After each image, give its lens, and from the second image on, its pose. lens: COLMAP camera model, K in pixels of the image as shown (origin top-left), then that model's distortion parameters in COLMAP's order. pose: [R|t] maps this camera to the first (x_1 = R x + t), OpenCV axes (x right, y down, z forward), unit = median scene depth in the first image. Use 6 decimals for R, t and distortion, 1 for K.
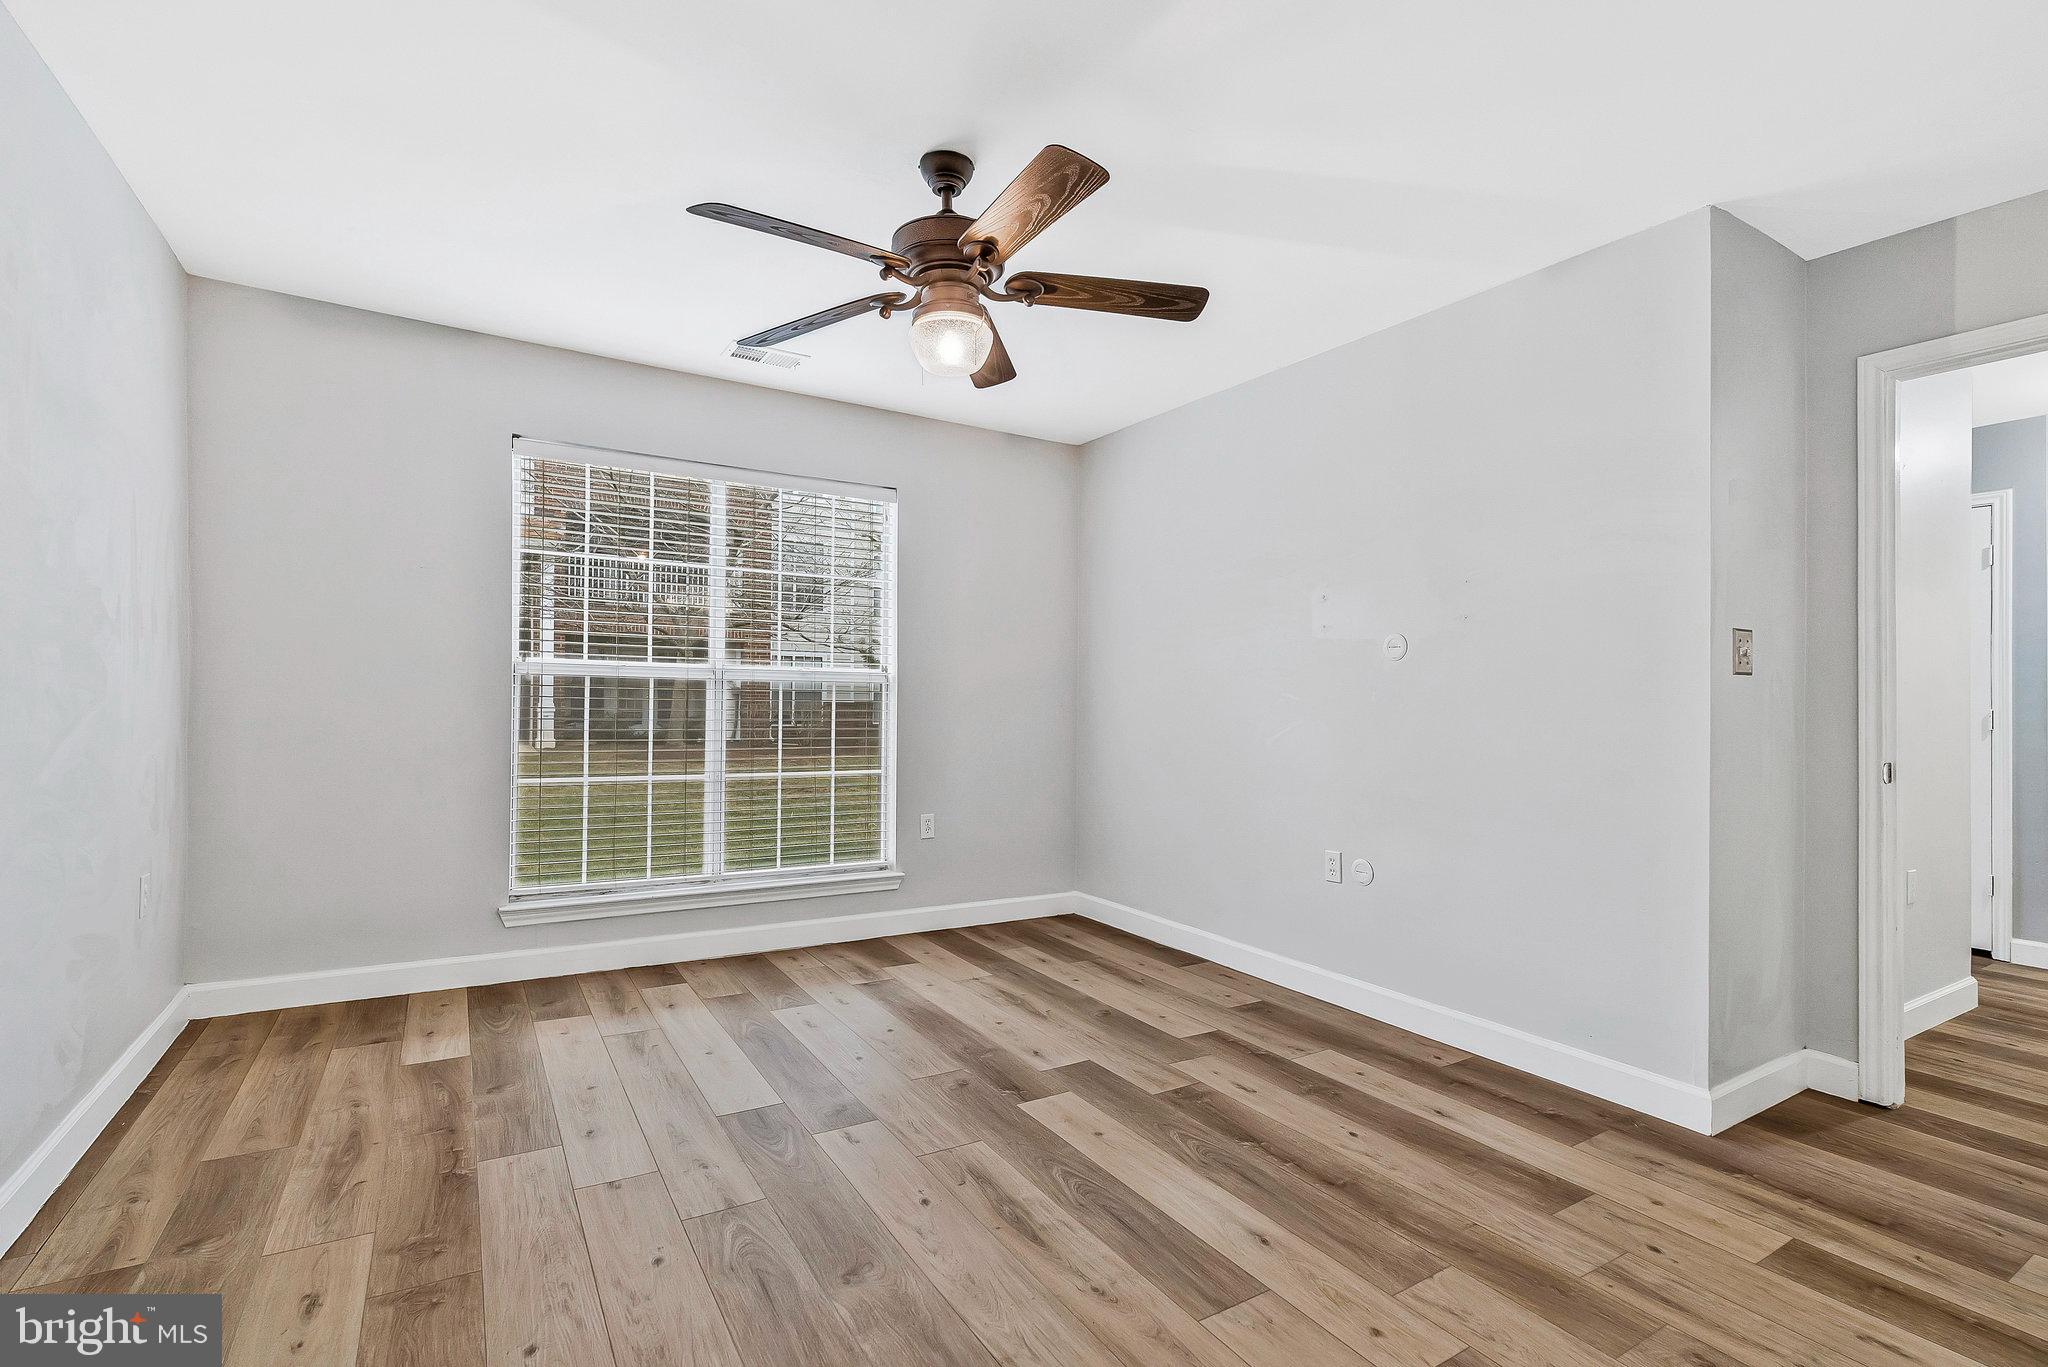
lens RADIAL K [[937.7, 0, 1038.4], [0, 937.7, 688.4], [0, 0, 1]] dist [-0.015270, 0.004774]
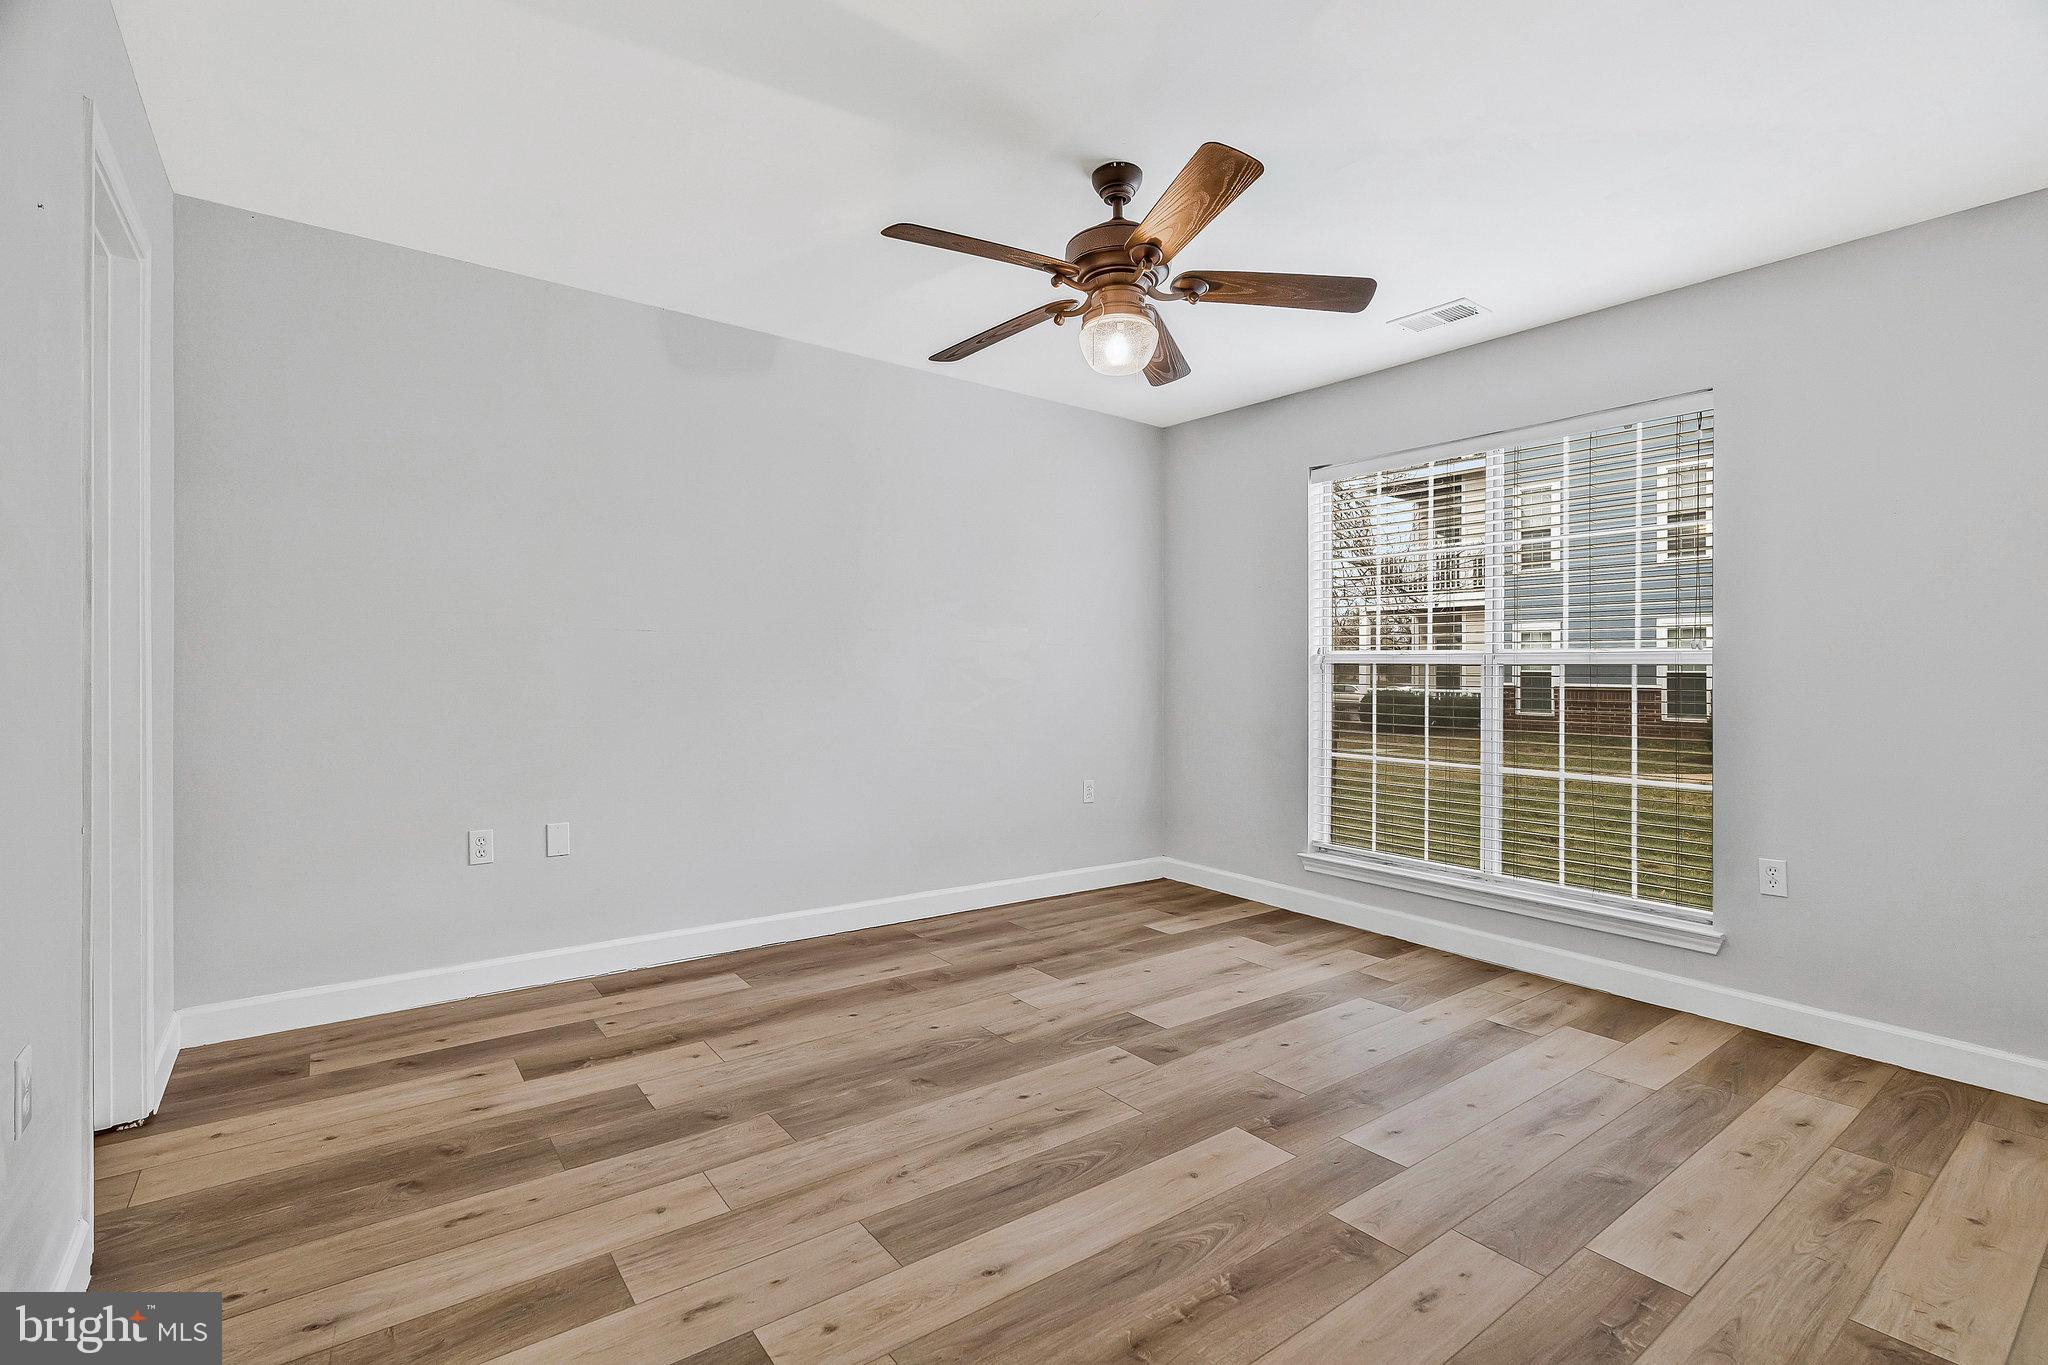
lens RADIAL K [[937.7, 0, 1033.8], [0, 937.7, 693.0], [0, 0, 1]] dist [-0.015270, 0.004774]
pose [[0.088558, 0.003280, -0.996066, 0.785805], [0.001883, 0.999992, 0.003460, 0.021453], [0.996069, -0.002182, 0.088551, 0.666604]]
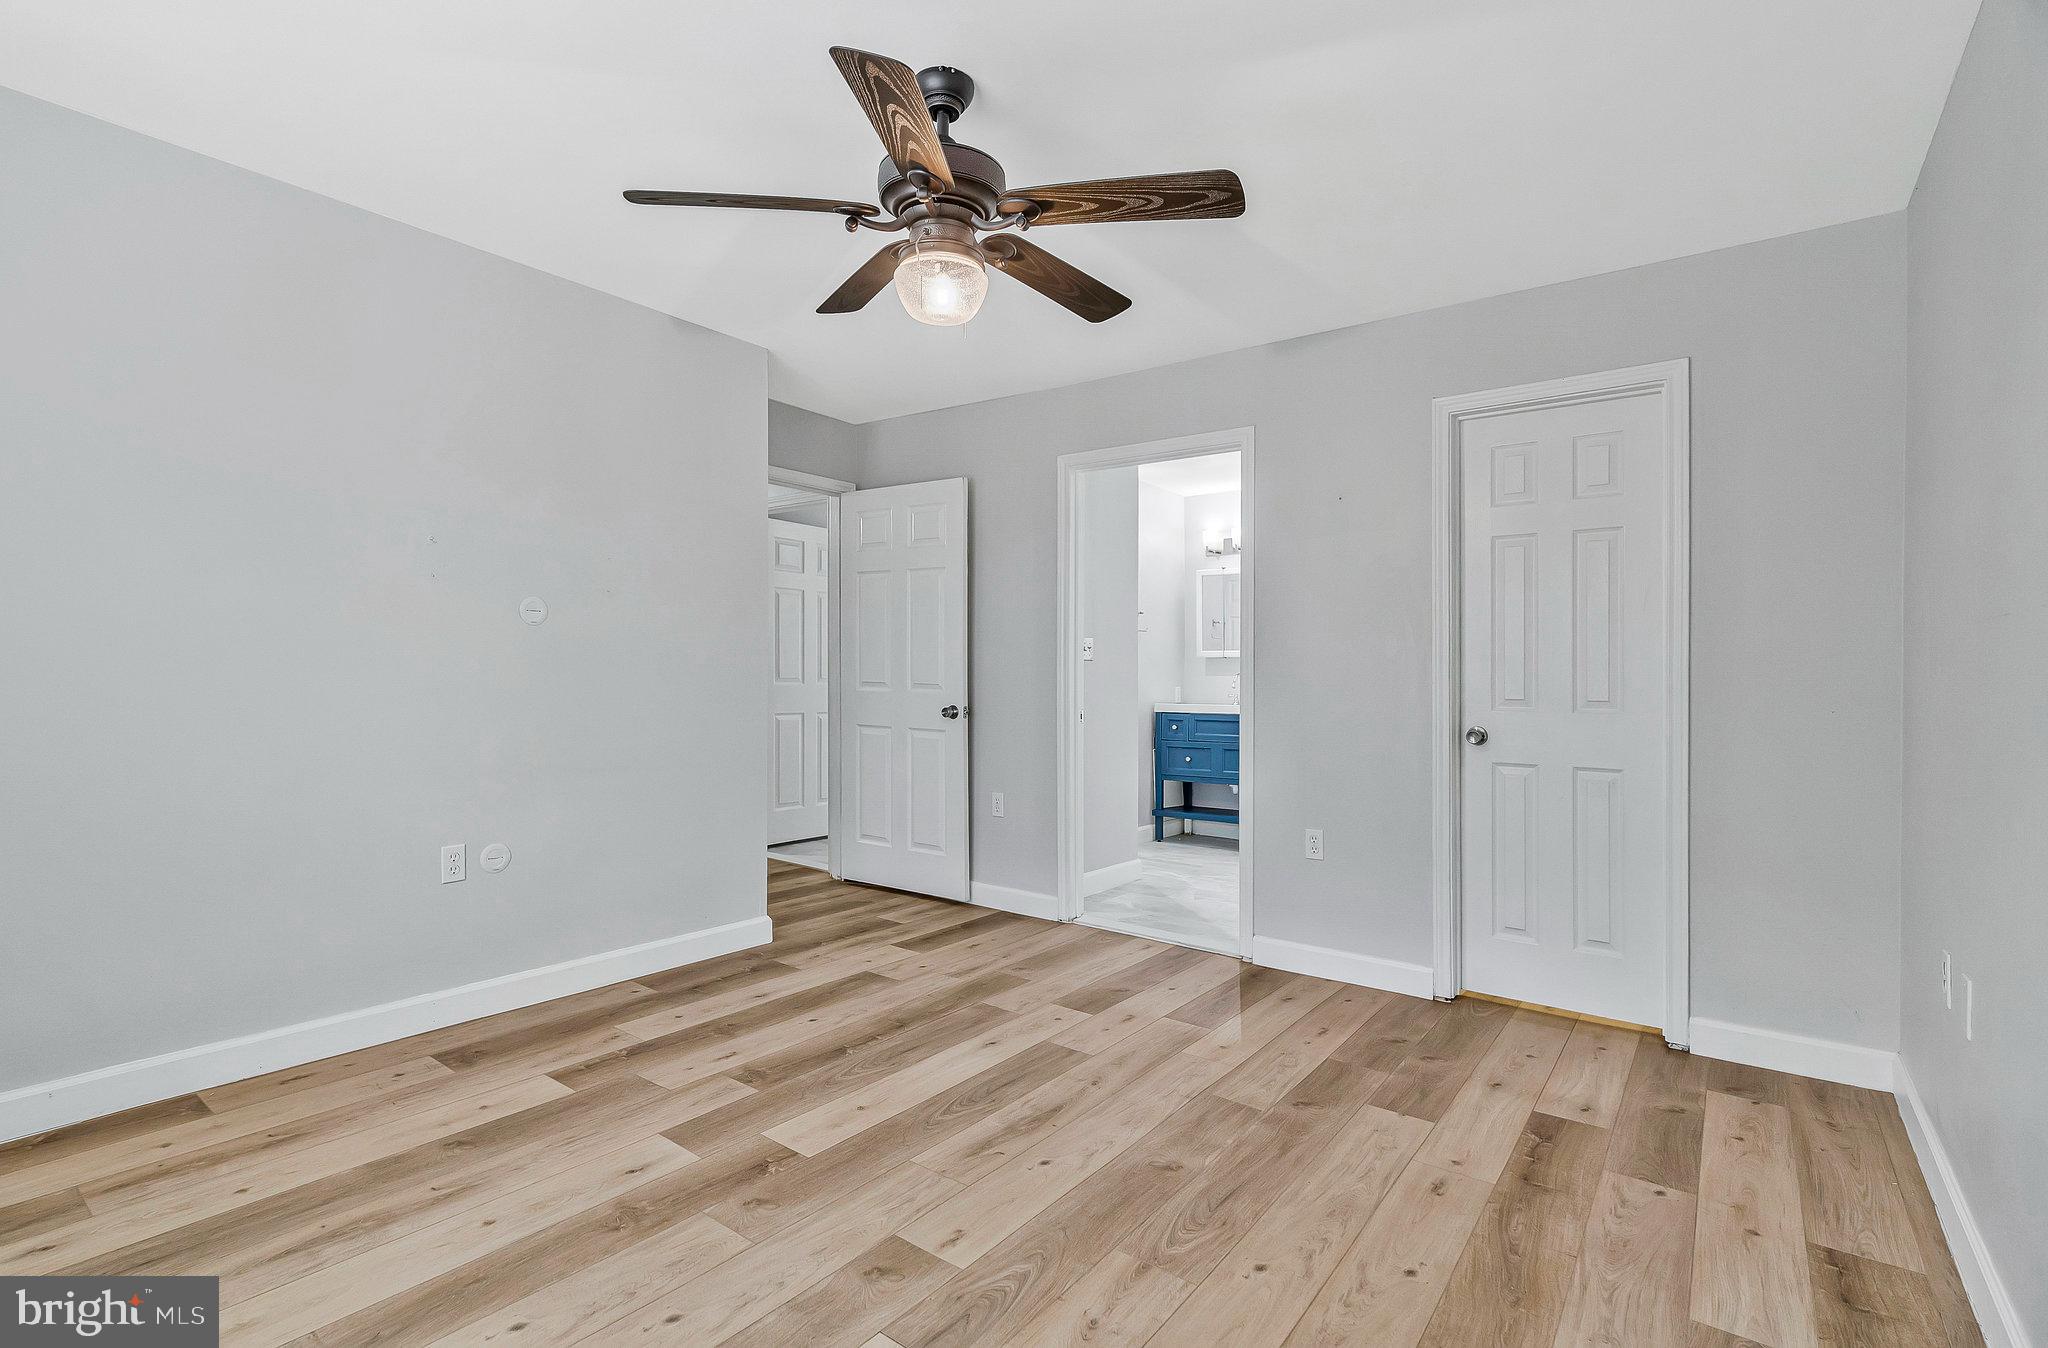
lens RADIAL K [[937.7, 0, 993.1], [0, 937.7, 660.6], [0, 0, 1]] dist [-0.015270, 0.004774]
pose [[-0.328306, -0.008034, 0.944537, -0.802058], [-0.037097, 0.999302, -0.004394, -0.006860], [-0.943843, -0.036482, -0.328375, 1.043643]]
